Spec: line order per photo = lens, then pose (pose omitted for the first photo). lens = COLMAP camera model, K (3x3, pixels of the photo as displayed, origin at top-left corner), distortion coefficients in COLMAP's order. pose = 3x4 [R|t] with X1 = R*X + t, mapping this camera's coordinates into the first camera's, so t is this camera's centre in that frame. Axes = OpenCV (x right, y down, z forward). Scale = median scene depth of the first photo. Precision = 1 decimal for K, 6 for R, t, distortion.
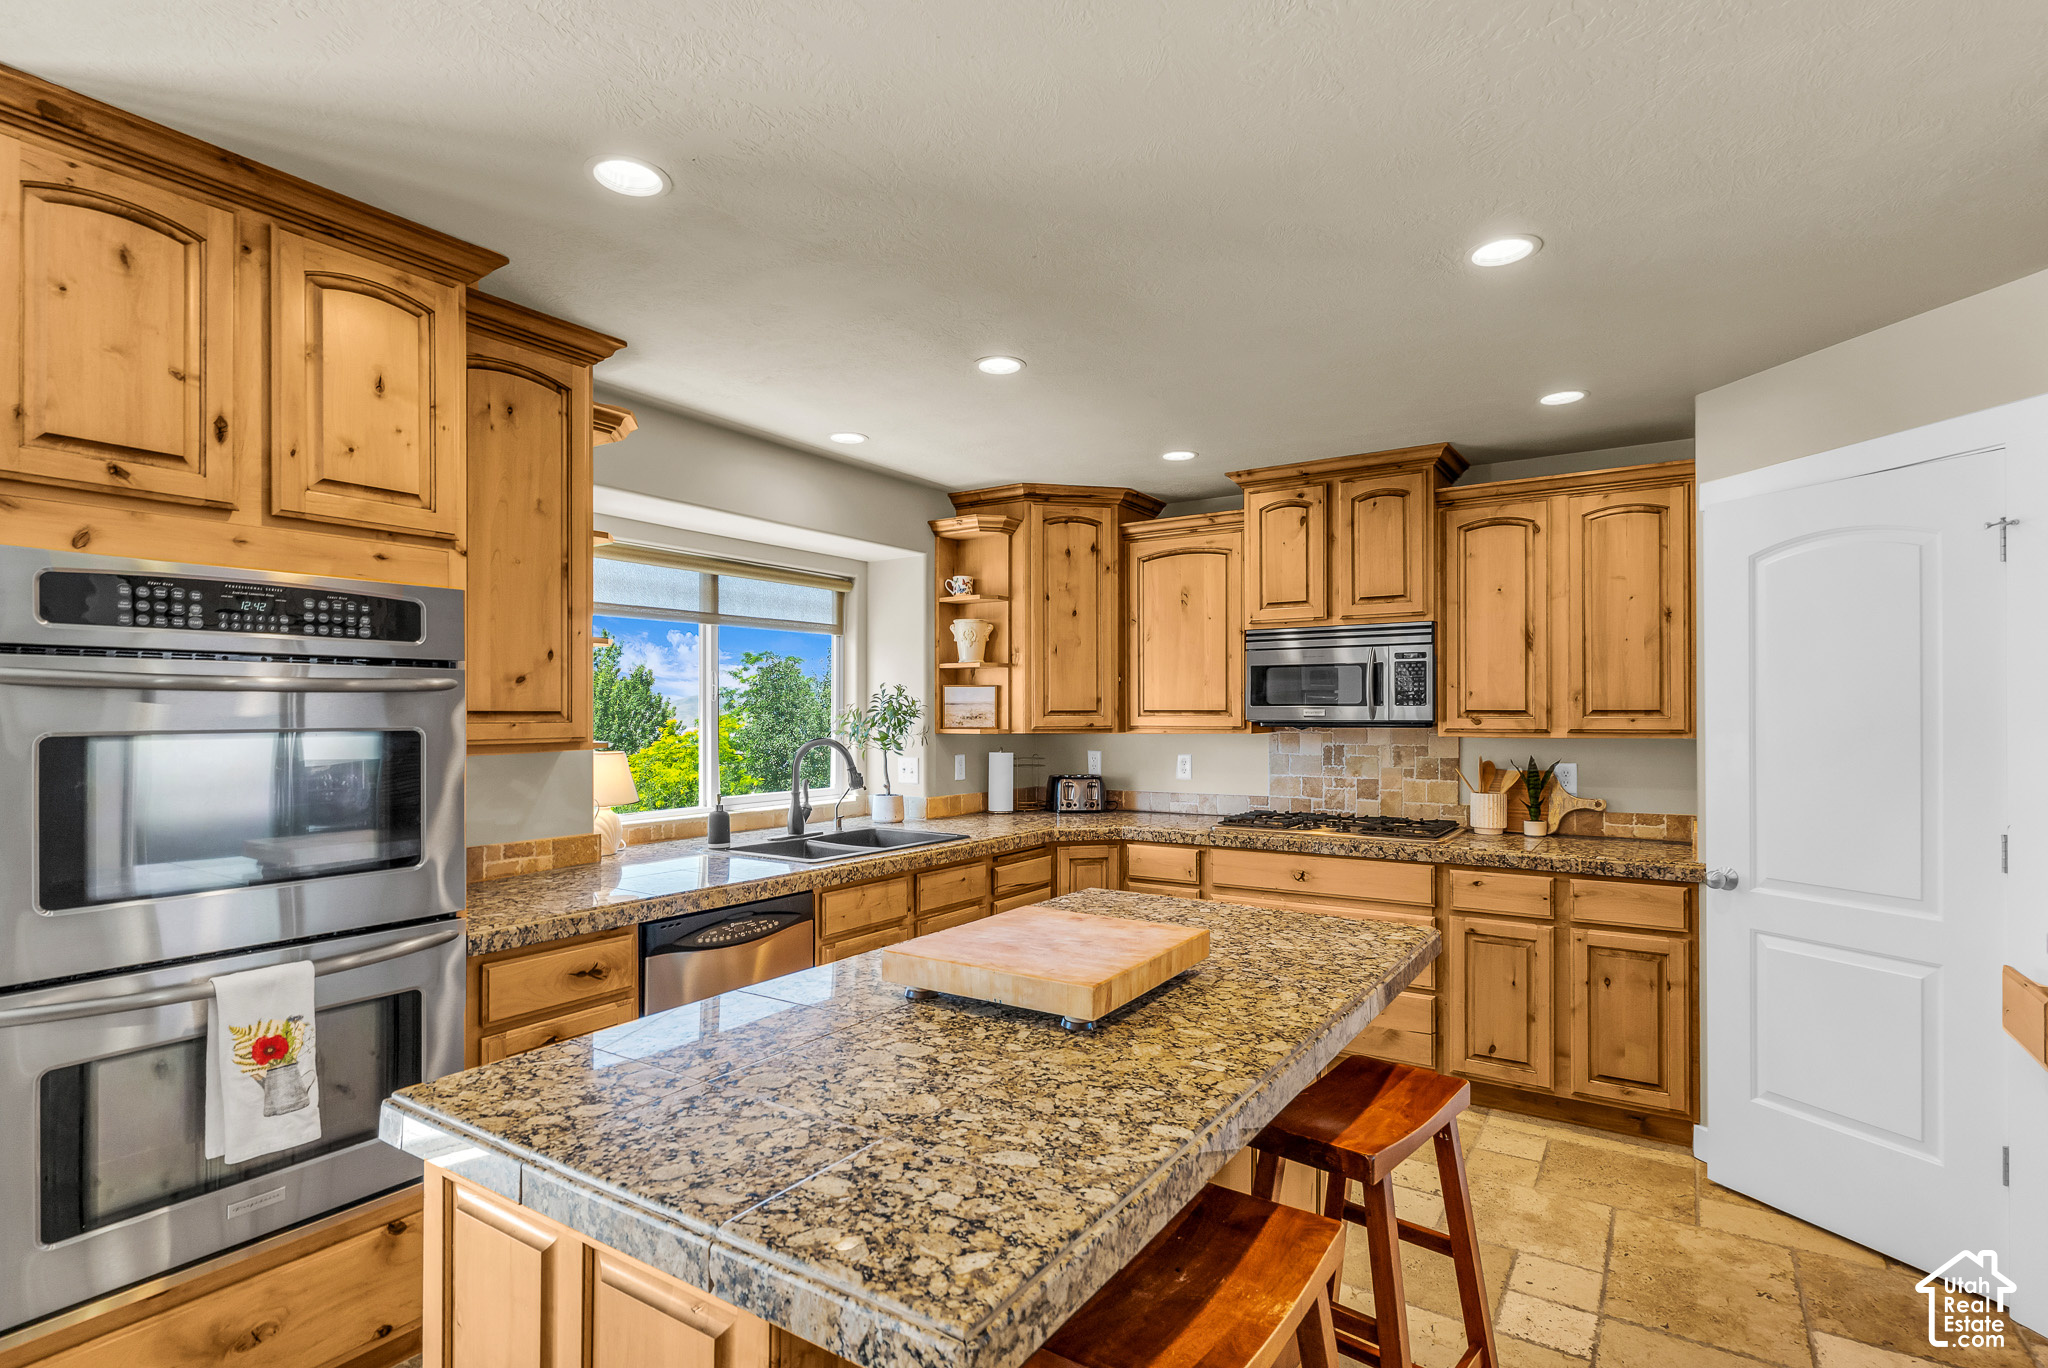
lens RADIAL K [[990.3, 0, 1037.0], [0, 990.3, 707.7], [0, 0, 1]] dist [0.003538, 0.000517]
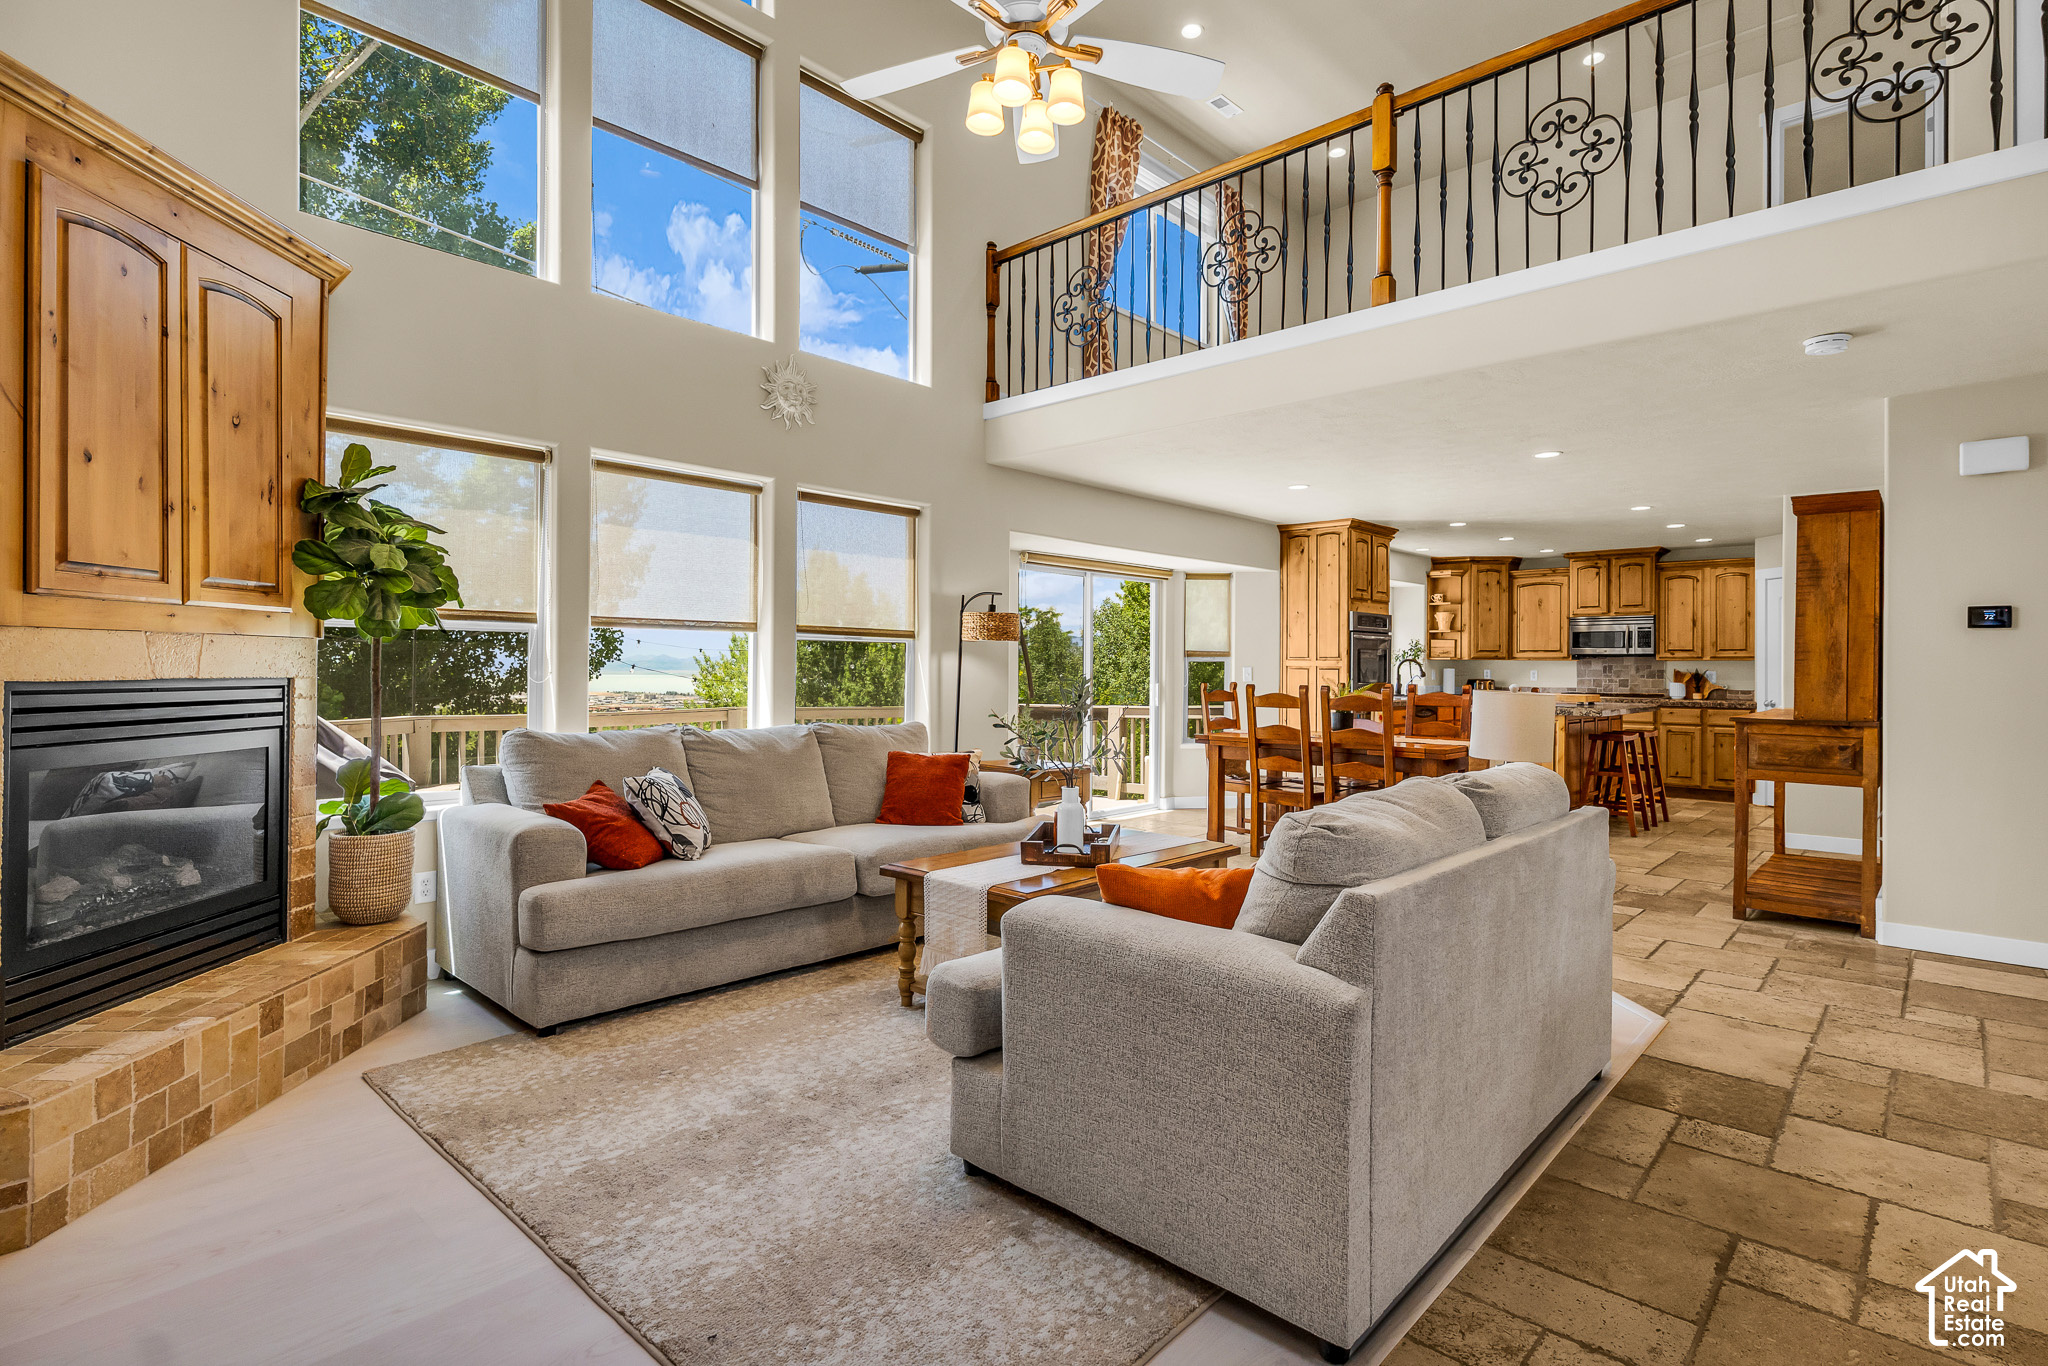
lens RADIAL K [[990.3, 0, 1028.0], [0, 990.3, 662.8], [0, 0, 1]] dist [0.003538, 0.000517]
pose [[0.984067, 0.006603, -0.177675, -0.738253], [-0.006653, 0.999978, 0.000312, 0.046538], [0.177673, 0.000875, 0.984089, -1.813590]]
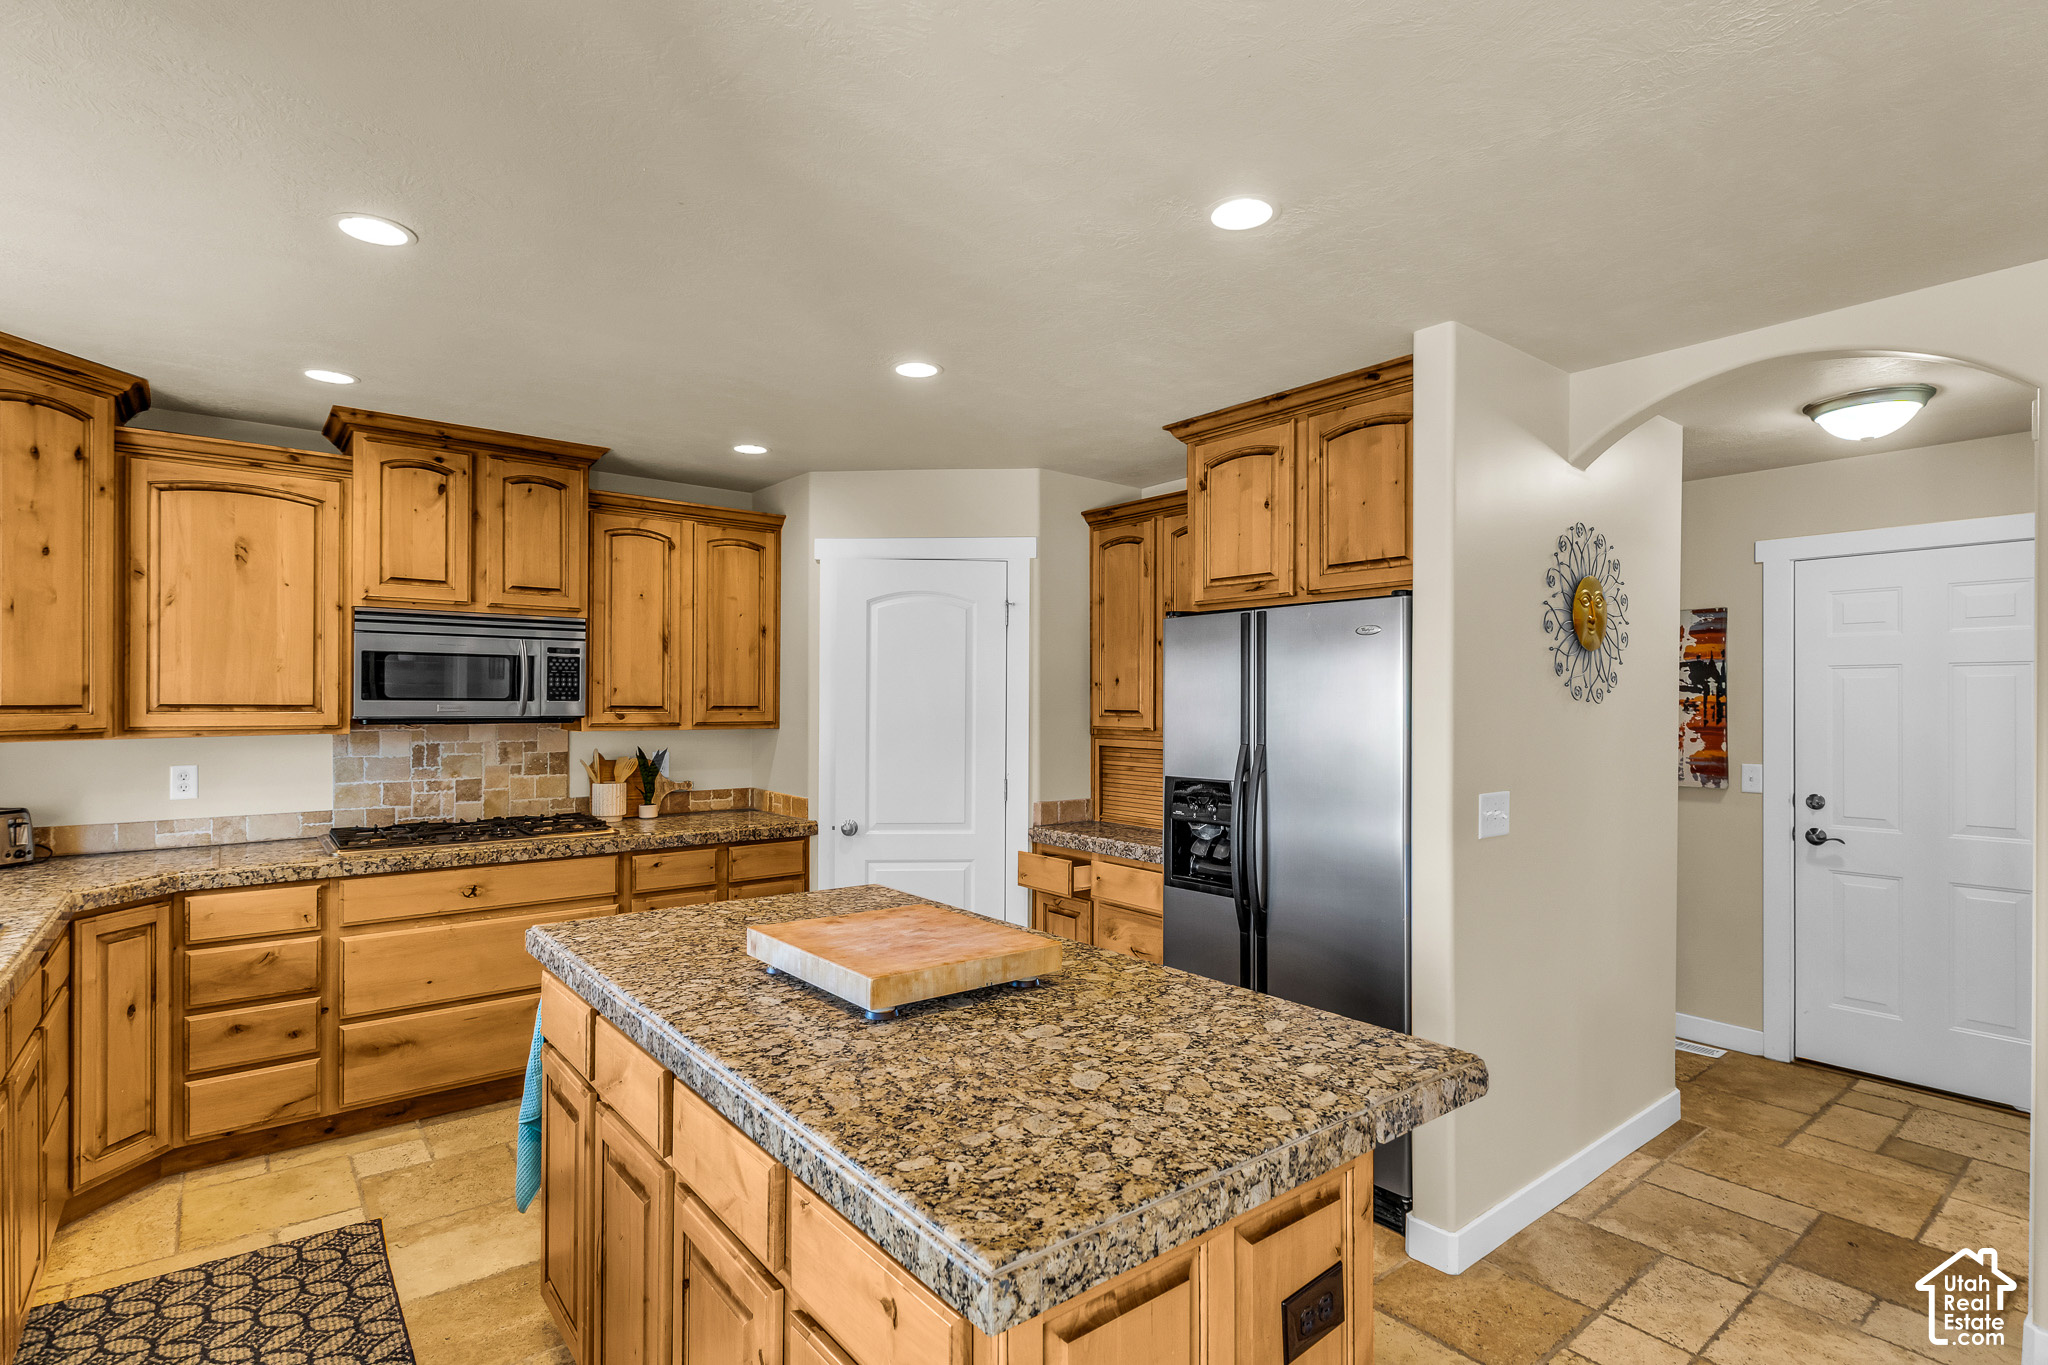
lens RADIAL K [[990.3, 0, 1035.1], [0, 990.3, 702.0], [0, 0, 1]] dist [0.003538, 0.000517]
pose [[0.320006, 0.001551, 0.947414, -0.416318], [-0.011170, 0.999935, 0.002136, -0.008687], [-0.947350, -0.011266, 0.320003, 0.232792]]
